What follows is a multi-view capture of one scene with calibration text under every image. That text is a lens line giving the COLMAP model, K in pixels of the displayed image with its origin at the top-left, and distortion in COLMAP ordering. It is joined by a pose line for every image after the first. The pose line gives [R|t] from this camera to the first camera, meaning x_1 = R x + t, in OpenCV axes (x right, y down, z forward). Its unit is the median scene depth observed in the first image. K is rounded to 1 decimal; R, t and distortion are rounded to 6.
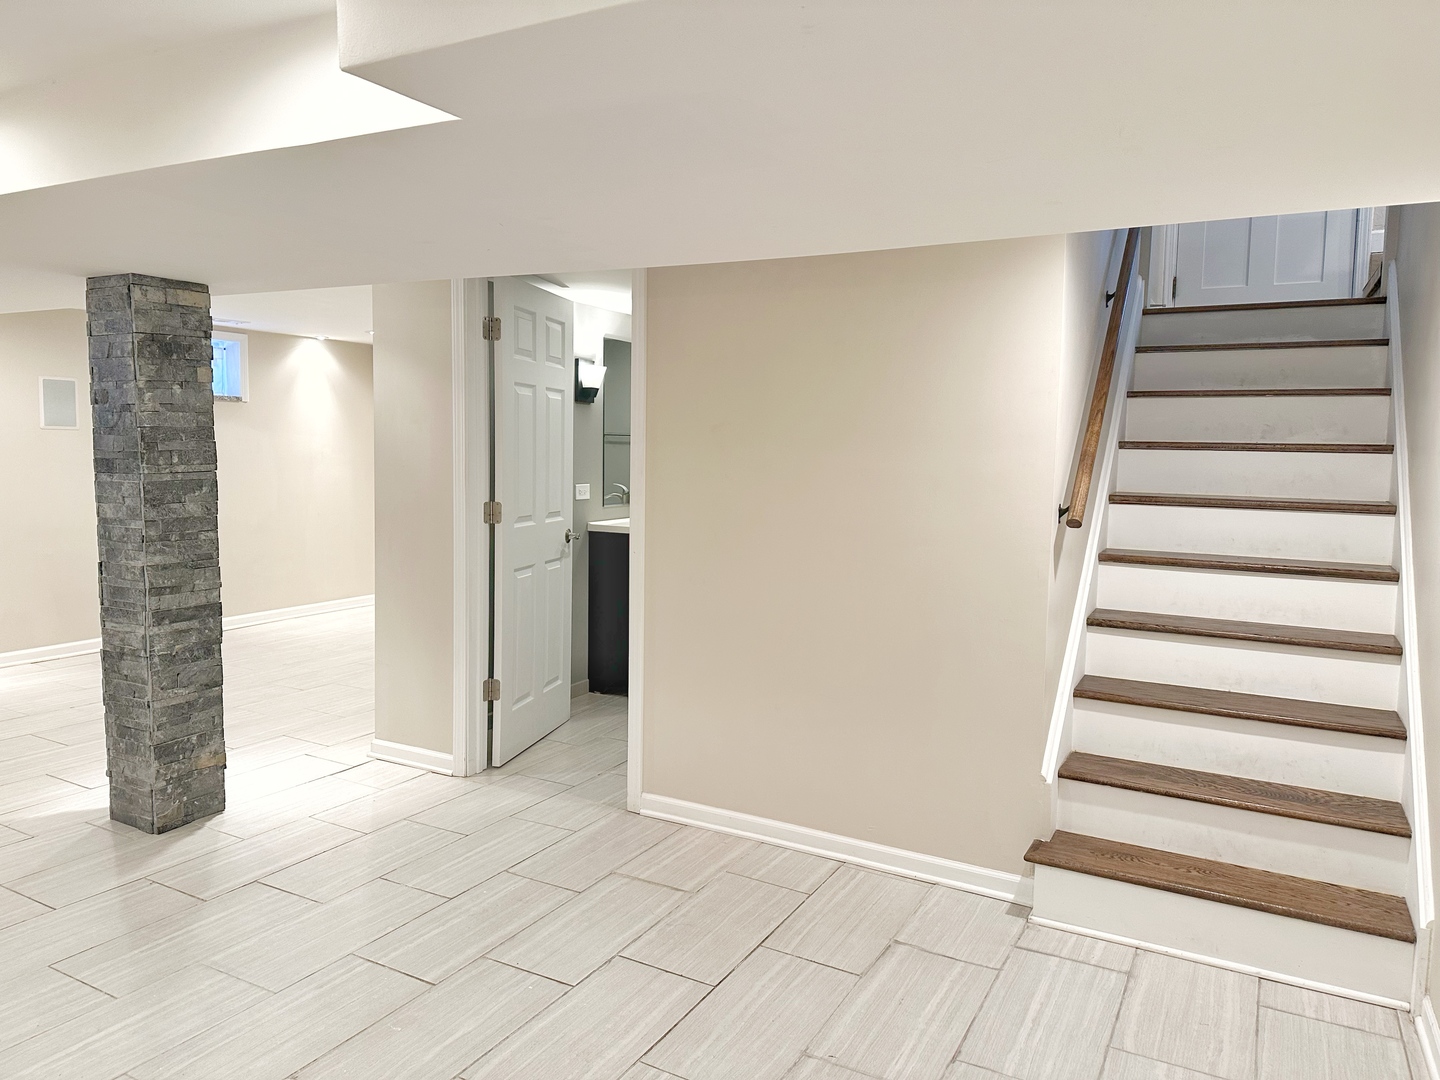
lens RADIAL K [[1002.2, 0, 761.5], [0, 1002.2, 541.8], [0, 0, 1]] dist [-0.004158, -0.004990]
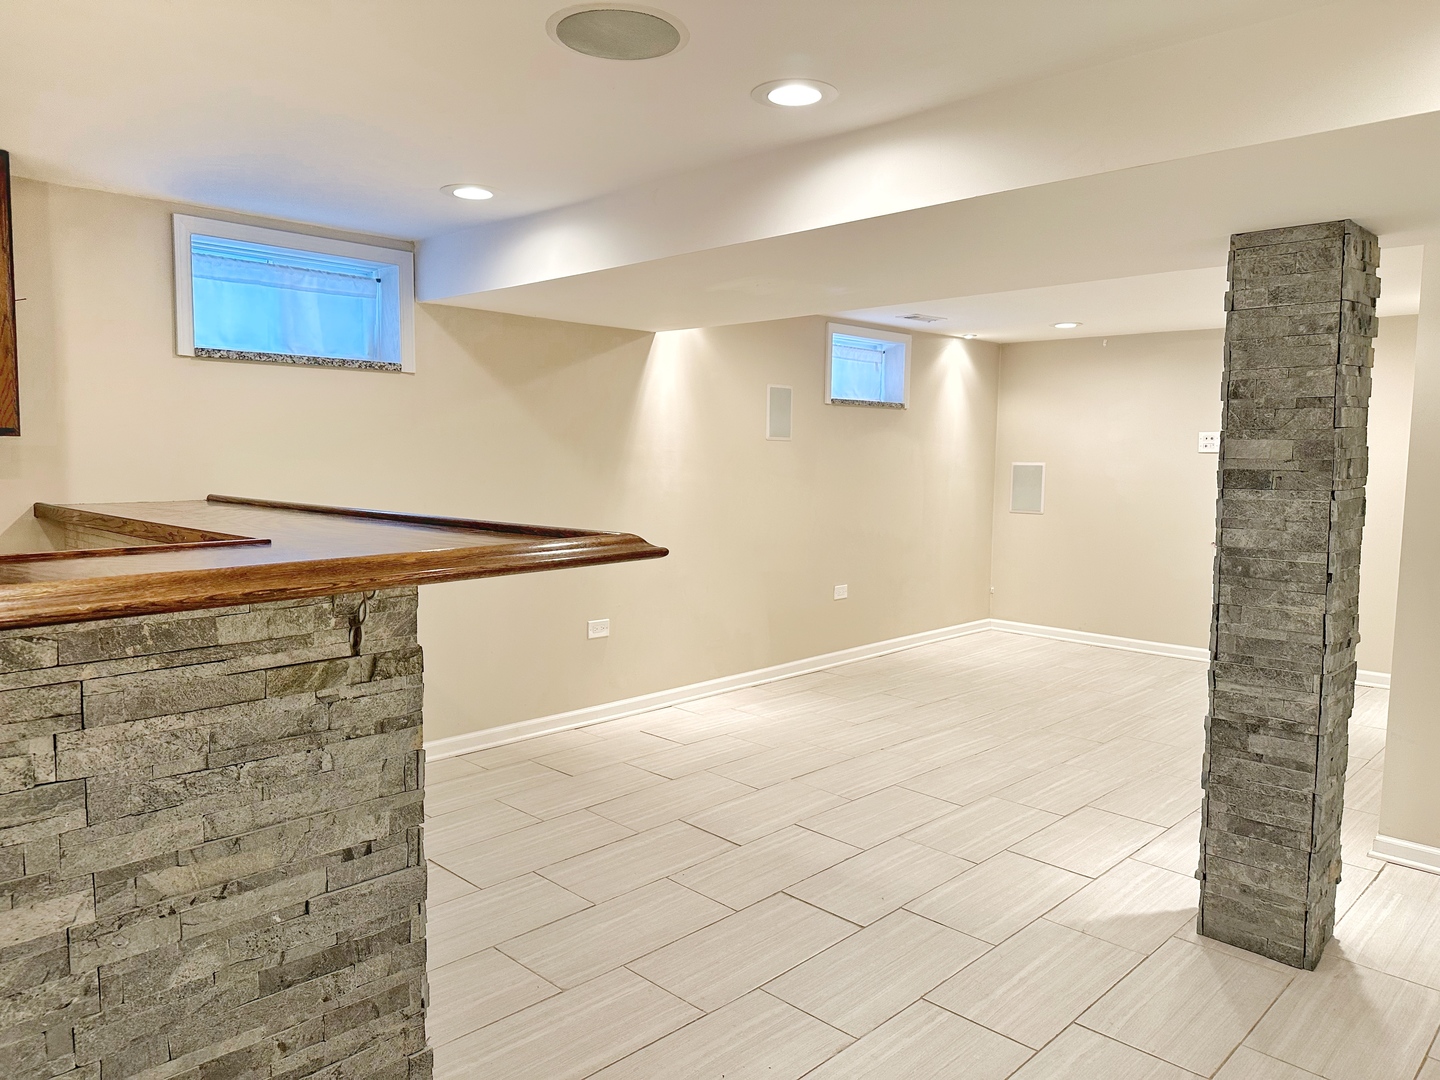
lens RADIAL K [[999.6, 0, 725.7], [0, 999.6, 547.5], [0, 0, 1]] dist [-0.000963, -0.004468]
pose [[0.955115, 0.016373, -0.295783, -0.812934], [-0.017862, 0.999838, -0.002335, -0.015448], [0.295697, 0.007514, 0.955252, 0.153342]]
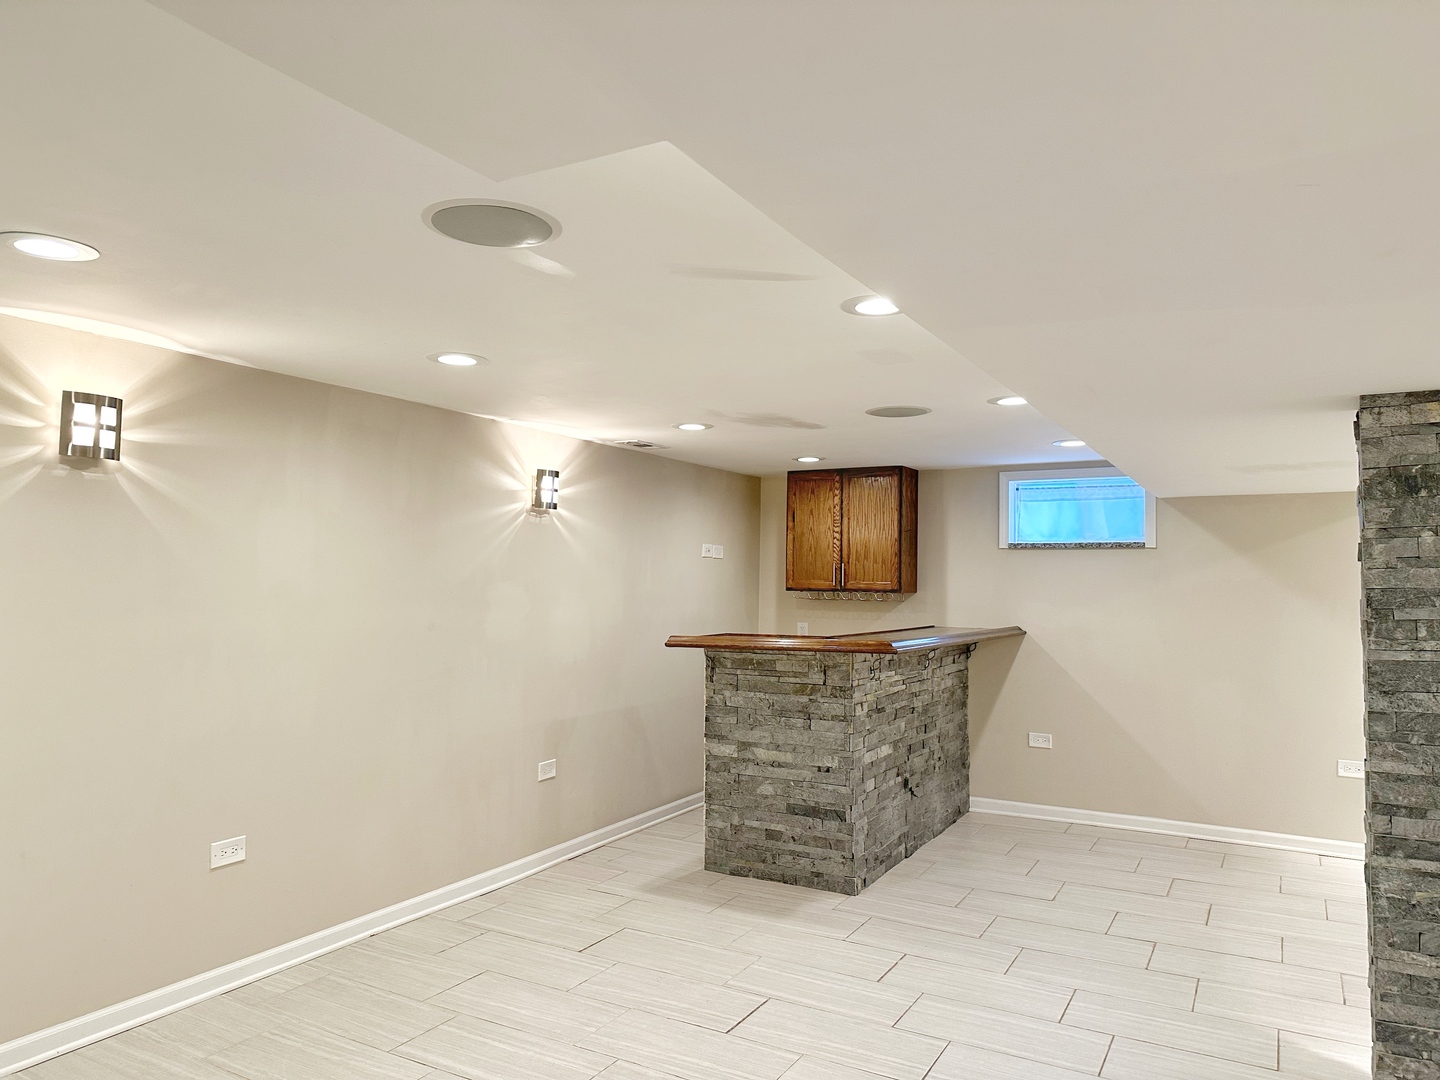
lens RADIAL K [[999.6, 0, 725.7], [0, 999.6, 547.5], [0, 0, 1]] dist [-0.000963, -0.004468]
pose [[-0.034907, -0.058381, -0.997684, 0.161984], [-0.110561, 0.992390, -0.054202, -0.048326], [0.993256, 0.108413, -0.041096, 0.518516]]
